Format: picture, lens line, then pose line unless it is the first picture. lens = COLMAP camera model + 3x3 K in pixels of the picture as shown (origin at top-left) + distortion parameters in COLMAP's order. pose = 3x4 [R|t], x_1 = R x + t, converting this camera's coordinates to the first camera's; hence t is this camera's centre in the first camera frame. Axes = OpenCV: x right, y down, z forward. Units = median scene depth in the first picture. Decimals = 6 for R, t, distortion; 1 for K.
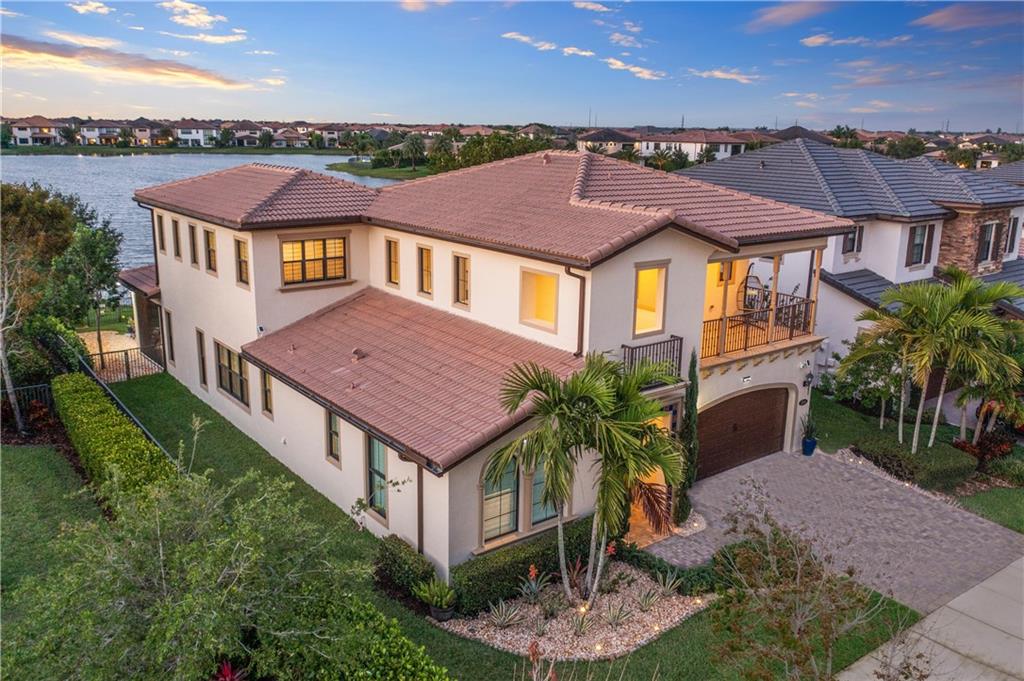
lens RADIAL K [[840.0, 0, 513.6], [0, 840.0, 344.2], [0, 0, 1]] dist [-0.005480, -0.000106]
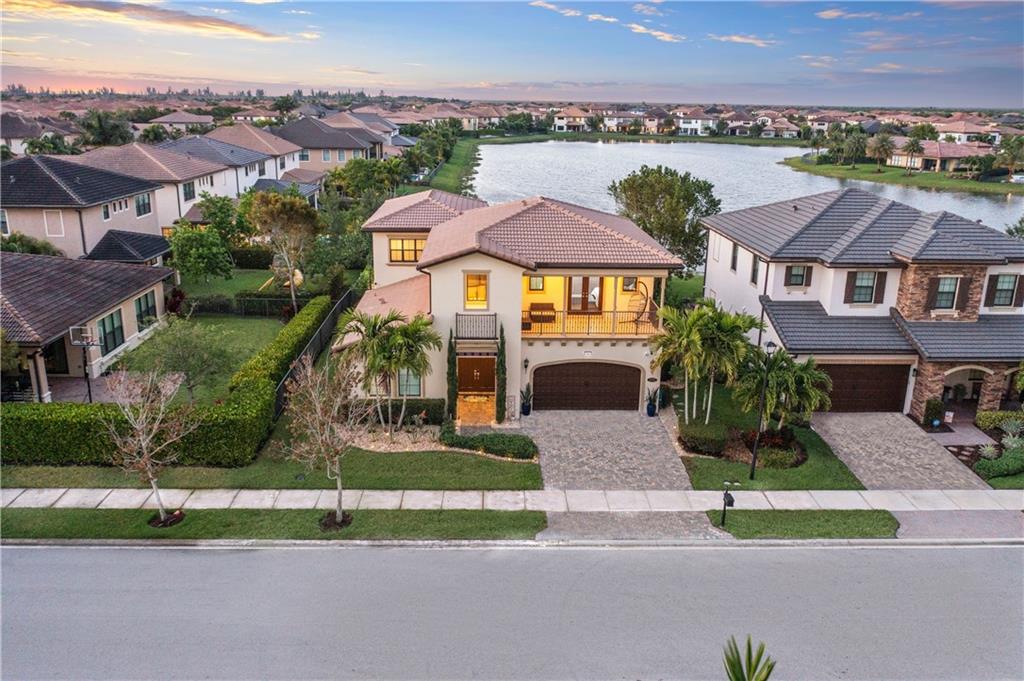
lens RADIAL K [[807.0, 0, 512.0], [0, 807.0, 340.5], [0, 0, 1]] dist [-0.001570, -0.005423]
pose [[0.811815, 0.163643, -0.560516, 0.959280], [-0.148911, 0.986208, 0.072251, -0.066753], [0.564608, 0.024812, 0.824986, -0.314868]]
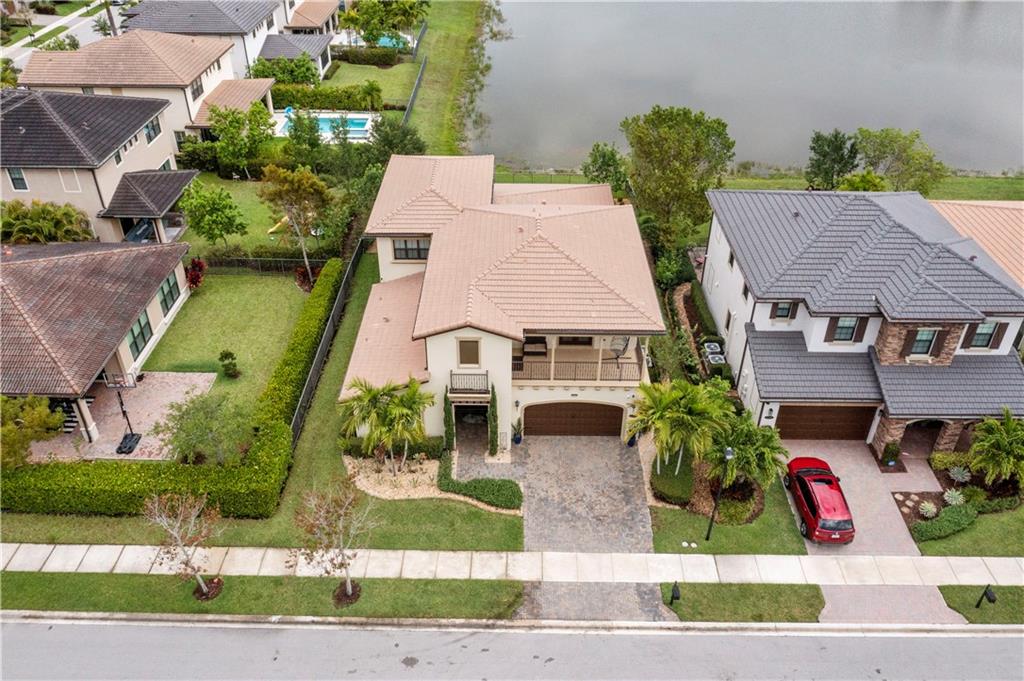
lens RADIAL K [[807.0, 0, 512.0], [0, 807.0, 340.5], [0, 0, 1]] dist [-0.001570, -0.005423]
pose [[0.784533, 0.343530, -0.516231, 0.940479], [-0.149713, 0.912823, 0.379921, -0.633720], [0.601742, -0.220775, 0.767571, -0.296438]]
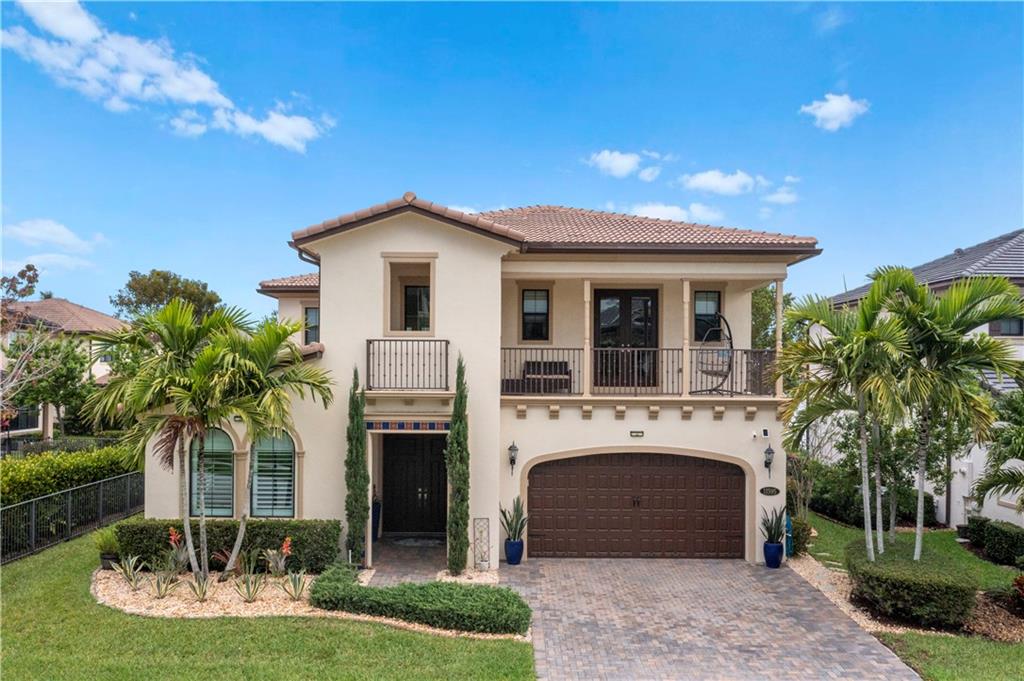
lens RADIAL K [[821.2, 0, 510.7], [0, 821.2, 364.5], [0, 0, 1]] dist [-0.003663, -0.001415]
pose [[0.791187, -0.018515, -0.611294, 0.624999], [-0.146829, 0.964557, -0.219253, 0.156989], [0.593687, 0.263225, 0.760427, 0.312306]]
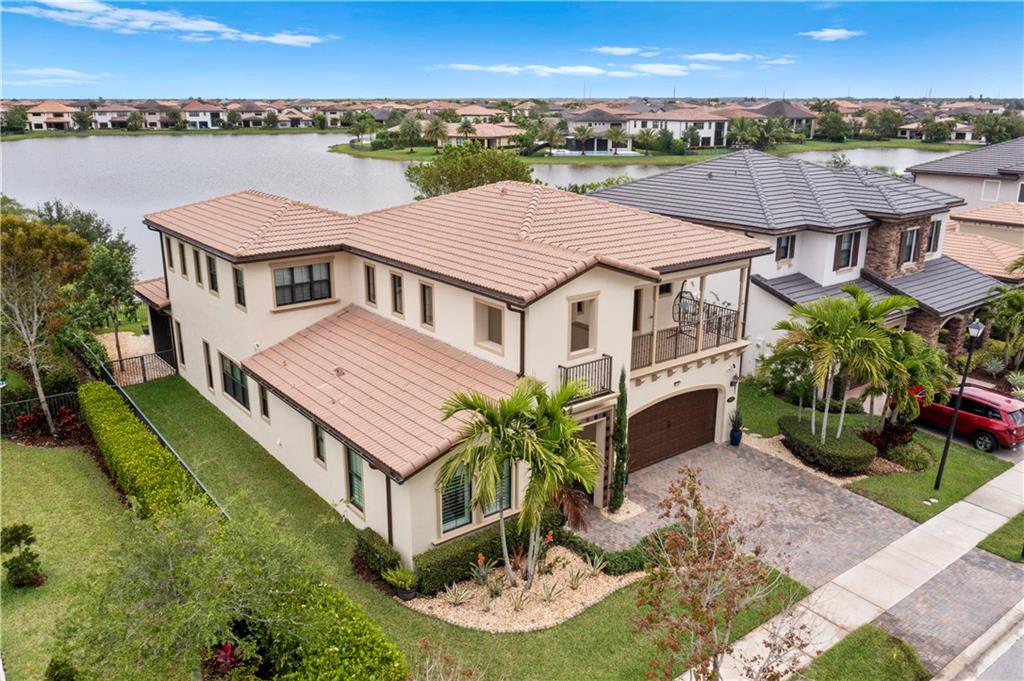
lens RADIAL K [[807.0, 0, 512.0], [0, 807.0, 340.5], [0, 0, 1]] dist [-0.001570, -0.005423]
pose [[0.999877, -0.015060, -0.004305, 0.053204], [0.015213, 0.999169, 0.037815, -0.060355], [0.003732, -0.037876, 0.999275, -0.105915]]
